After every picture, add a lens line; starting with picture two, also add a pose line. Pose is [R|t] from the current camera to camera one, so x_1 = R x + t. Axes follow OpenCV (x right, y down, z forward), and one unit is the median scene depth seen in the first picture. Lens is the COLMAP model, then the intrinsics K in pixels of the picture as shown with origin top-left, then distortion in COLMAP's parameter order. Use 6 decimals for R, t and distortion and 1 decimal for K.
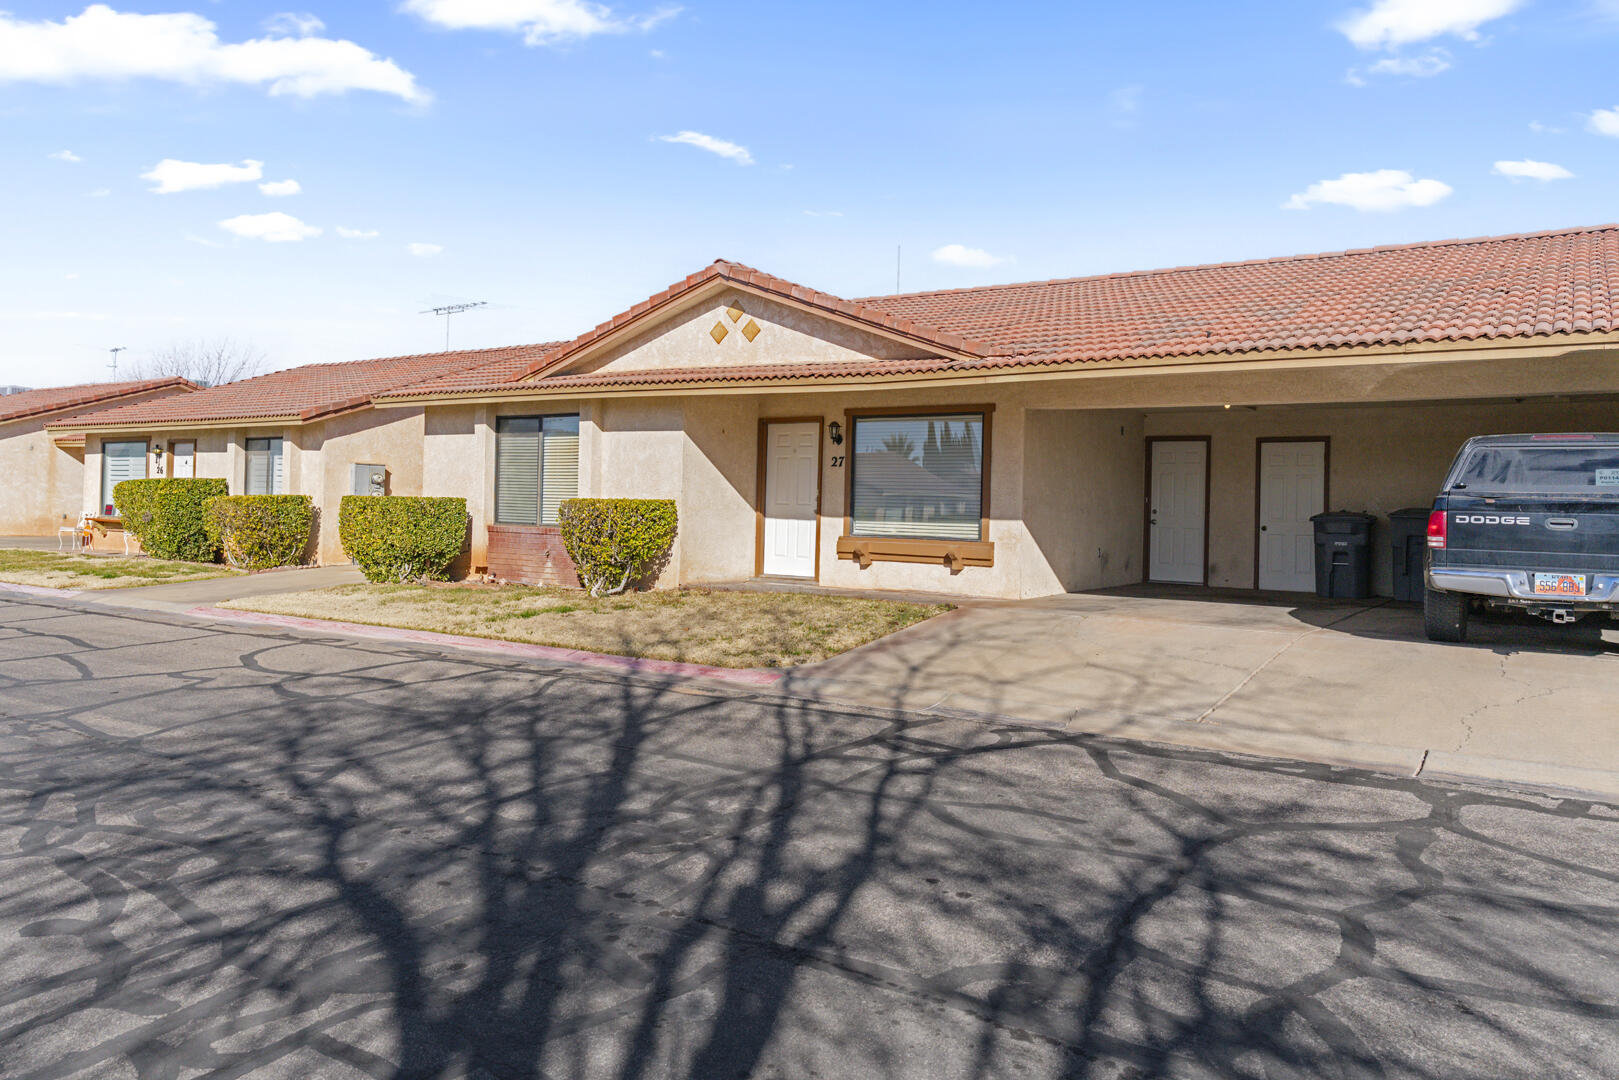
lens RADIAL K [[1142.1, 0, 808.6], [0, 1142.1, 513.4], [0, 0, 1]] dist [-0.000917, 0.000397]
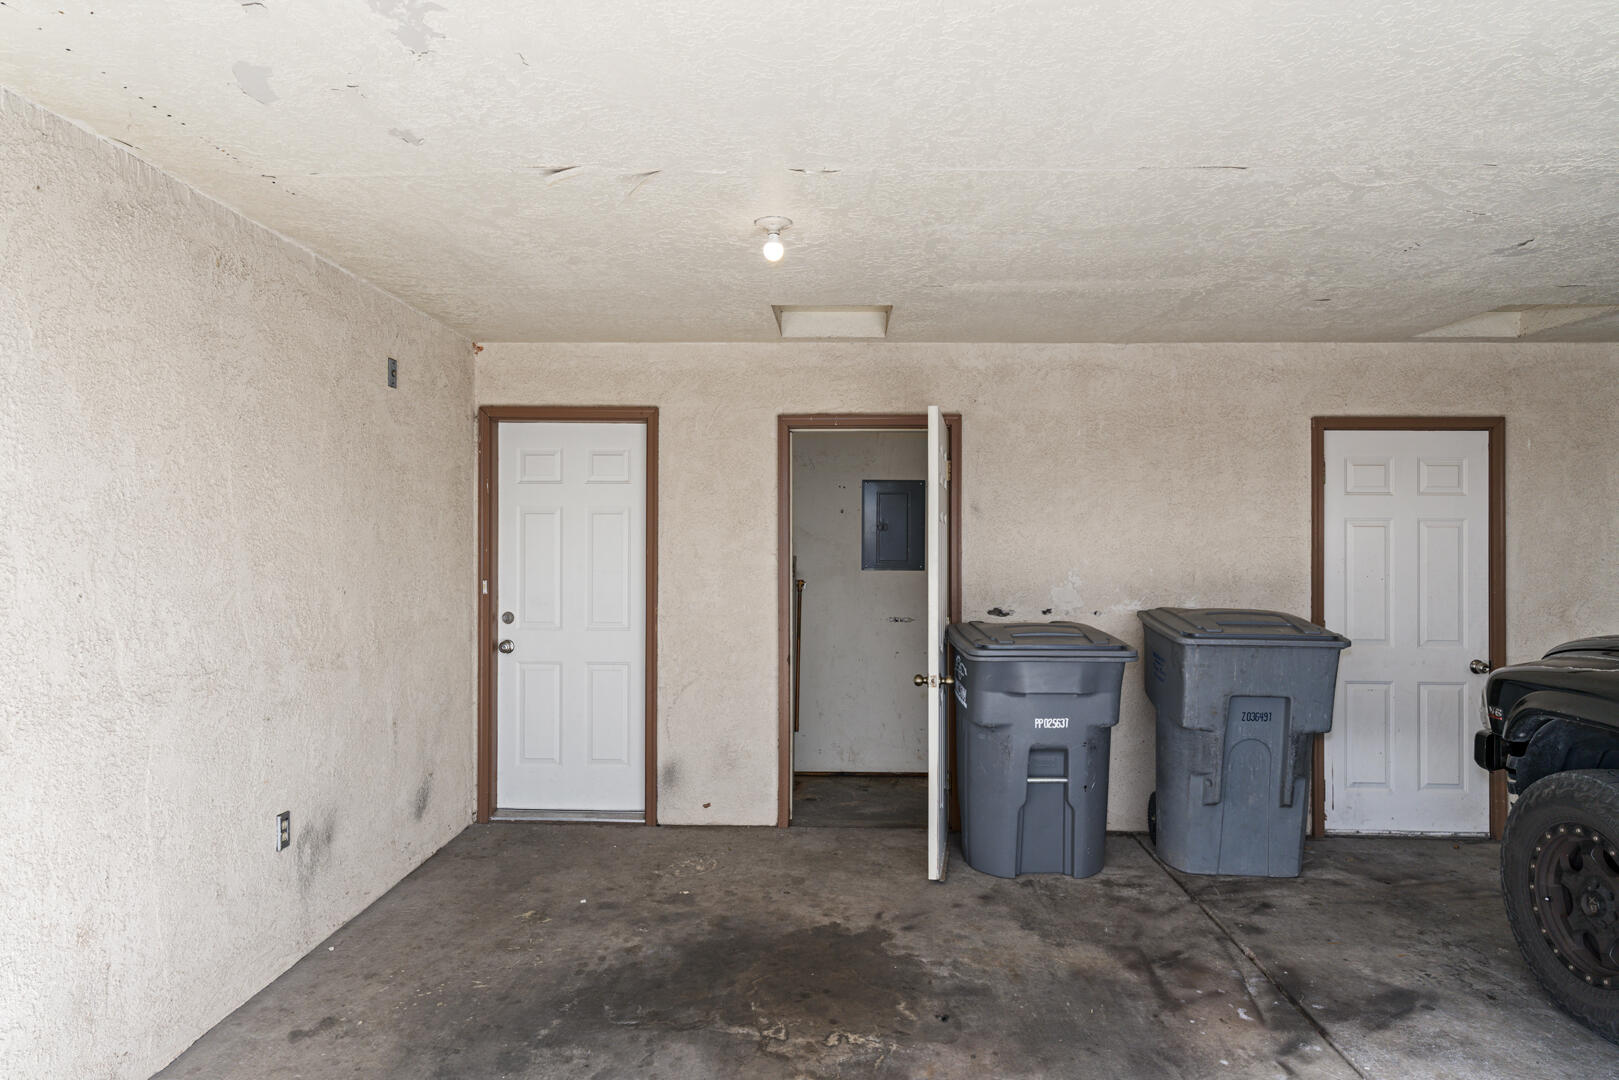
lens RADIAL K [[1026.9, 0, 807.4], [0, 1026.9, 541.0], [0, 0, 1]] dist [-0.001198, 0.000516]
pose [[0.848967, -0.019654, 0.528080, 0.189770], [0.015744, 0.999805, 0.011899, -0.024848], [-0.528211, -0.001788, 0.849111, 0.603310]]
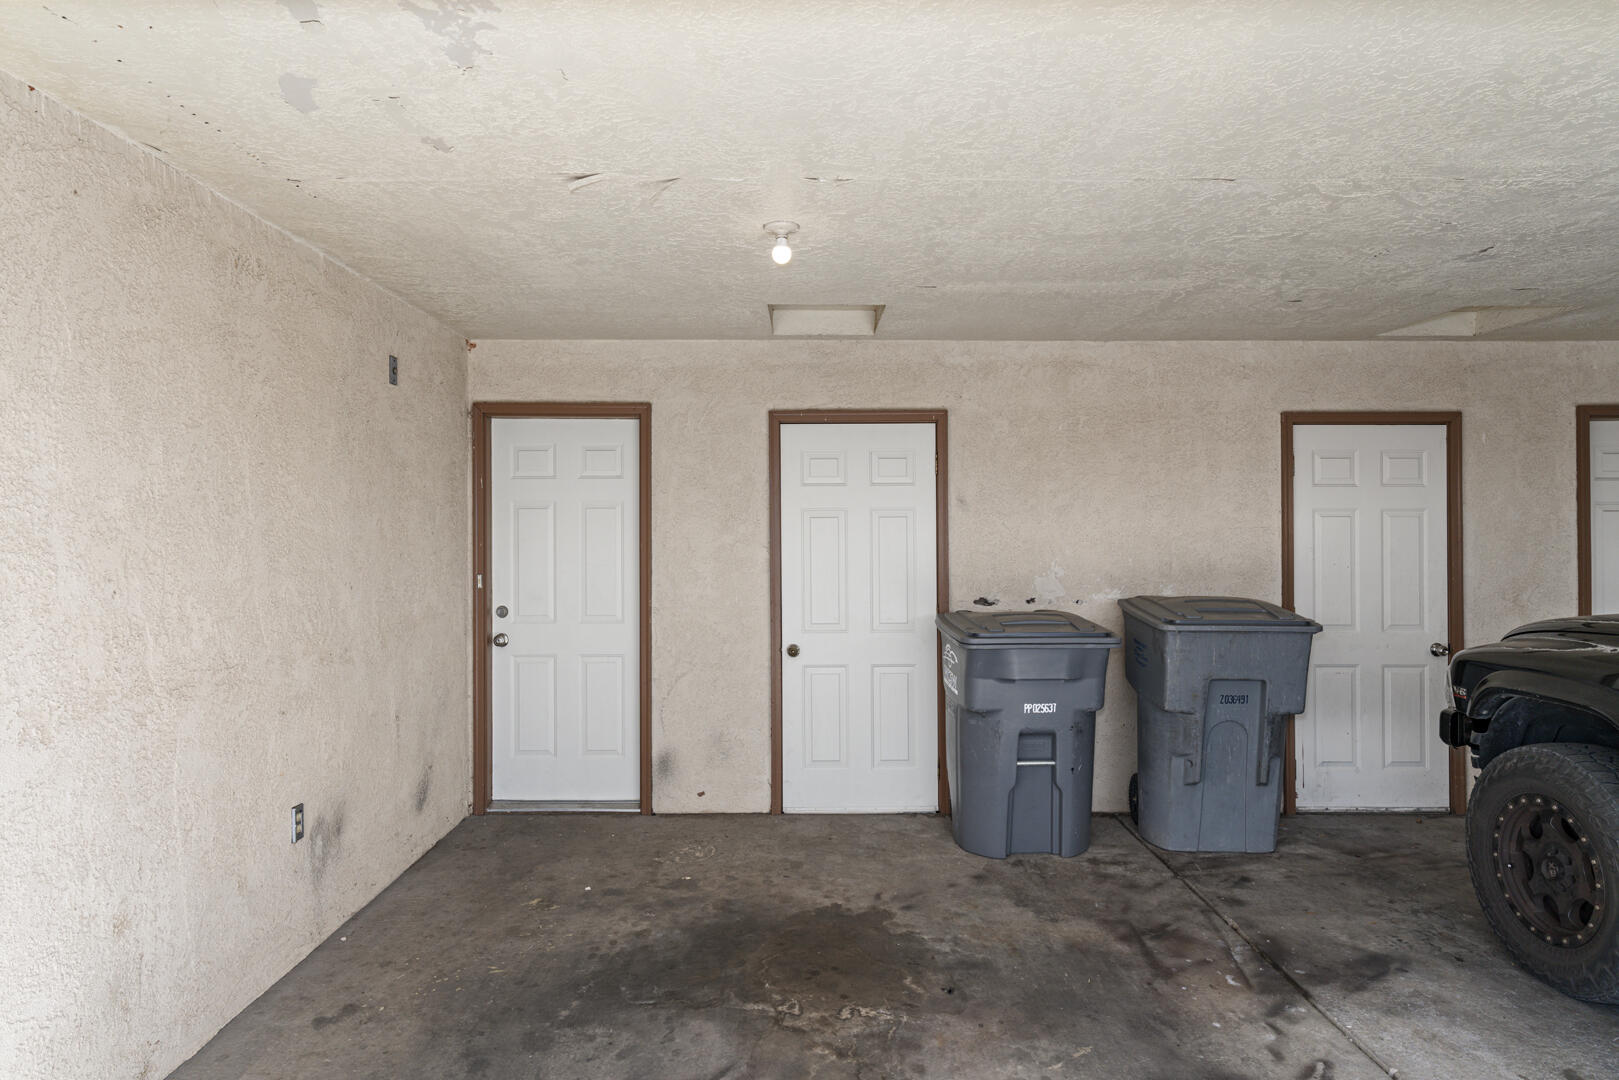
lens RADIAL K [[1025.6, 0, 810.0], [0, 1025.6, 533.4], [0, 0, 1]] dist [-0.001289, -0.000942]
pose [[0.826896, -0.024705, 0.561812, 0.179648], [0.021507, 0.999693, 0.012305, -0.025112], [-0.561944, 0.001908, 0.827173, 0.602548]]
